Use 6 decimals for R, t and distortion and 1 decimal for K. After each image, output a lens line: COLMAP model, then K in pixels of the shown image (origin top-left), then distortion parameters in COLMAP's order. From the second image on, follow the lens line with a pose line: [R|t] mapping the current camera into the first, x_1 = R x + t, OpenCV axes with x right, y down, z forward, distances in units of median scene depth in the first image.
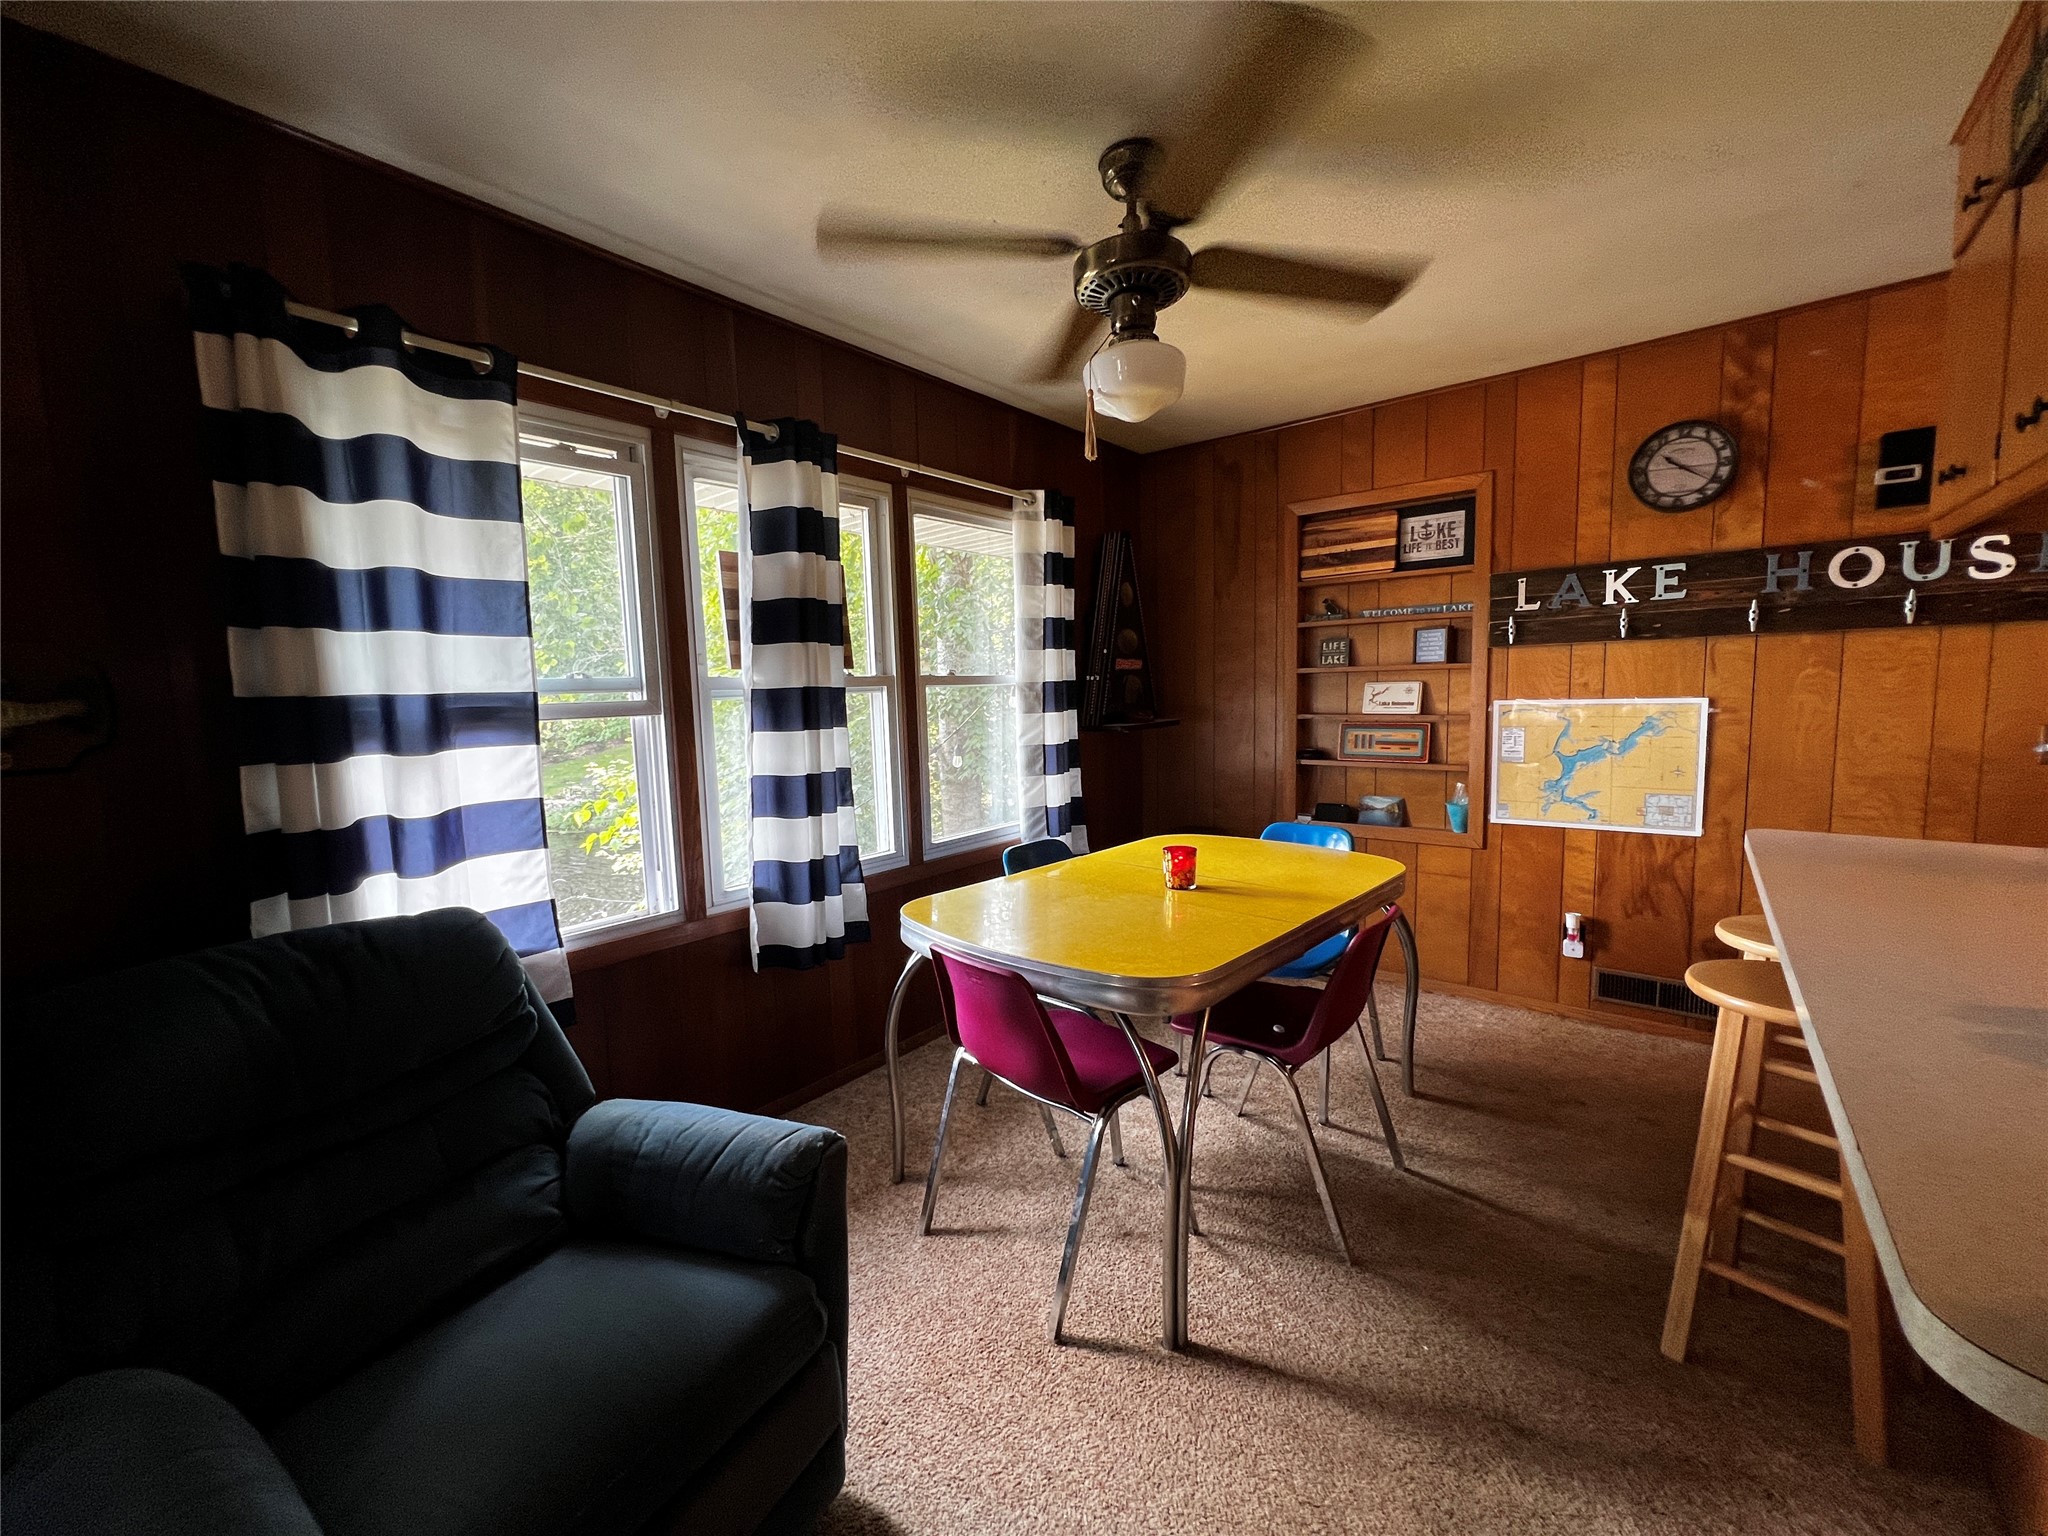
lens RADIAL K [[817.6, 0, 1028.6], [0, 817.6, 768.5], [0, 0, 1]] dist [0.002560, 0.000162]
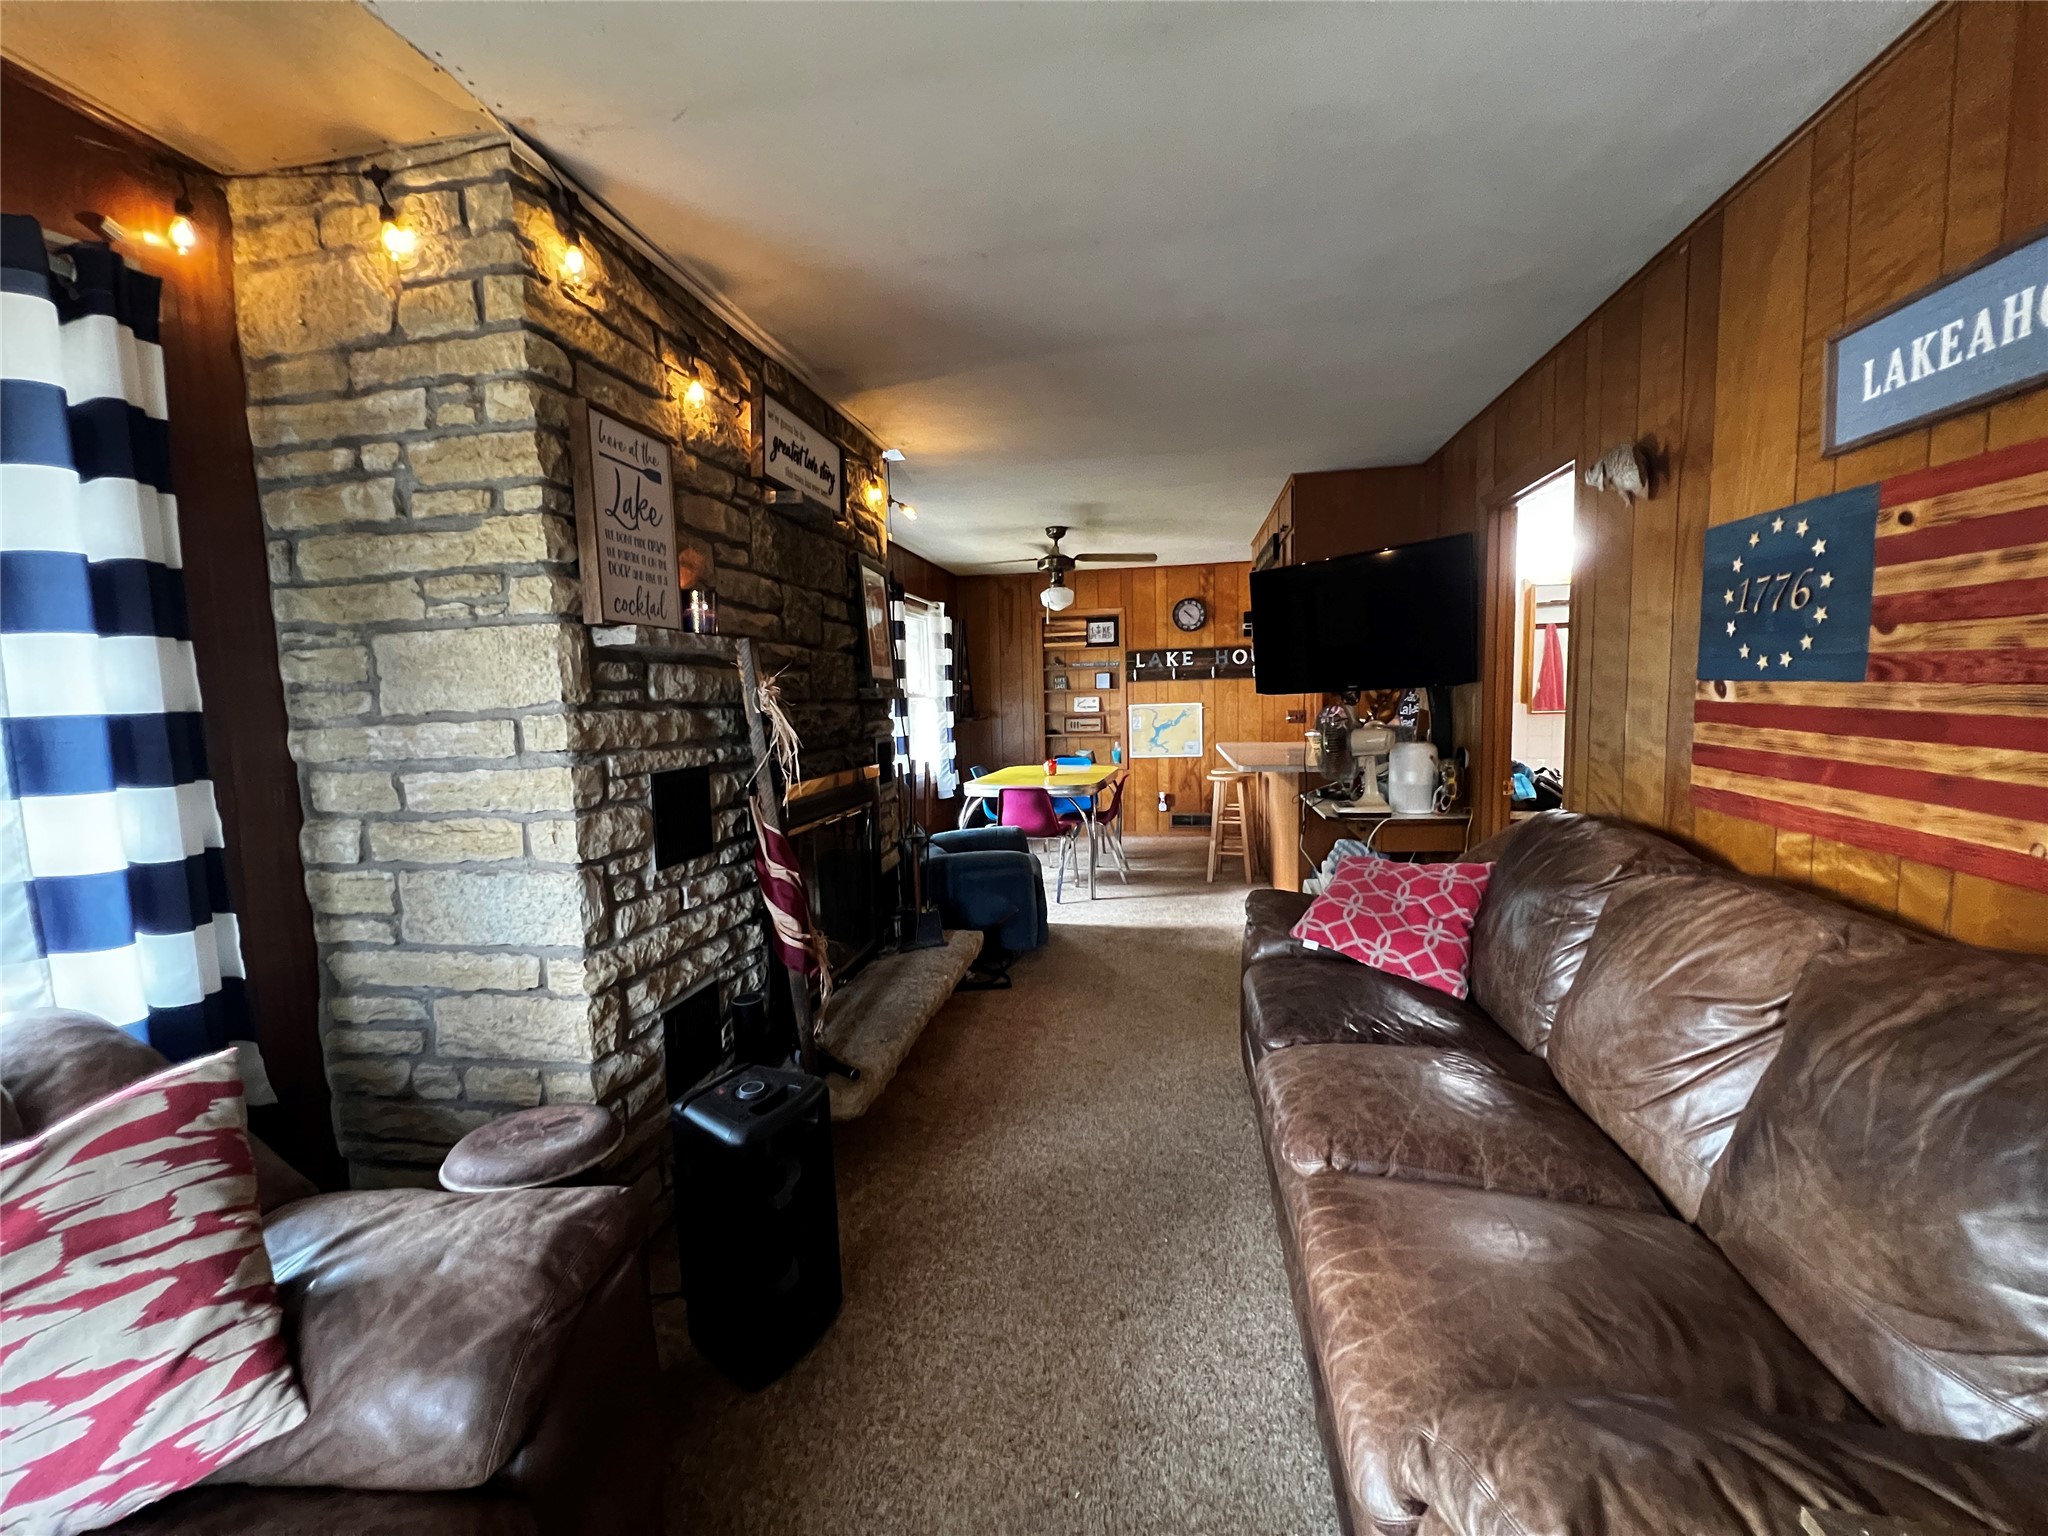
lens RADIAL K [[817.6, 0, 1022.4], [0, 817.6, 771.7], [0, 0, 1]] dist [0.002560, 0.000162]
pose [[0.875040, -0.042916, 0.482145, -0.861405], [0.051383, 0.998670, -0.004362, 0.105512], [-0.481316, 0.028591, 0.876080, -0.922936]]
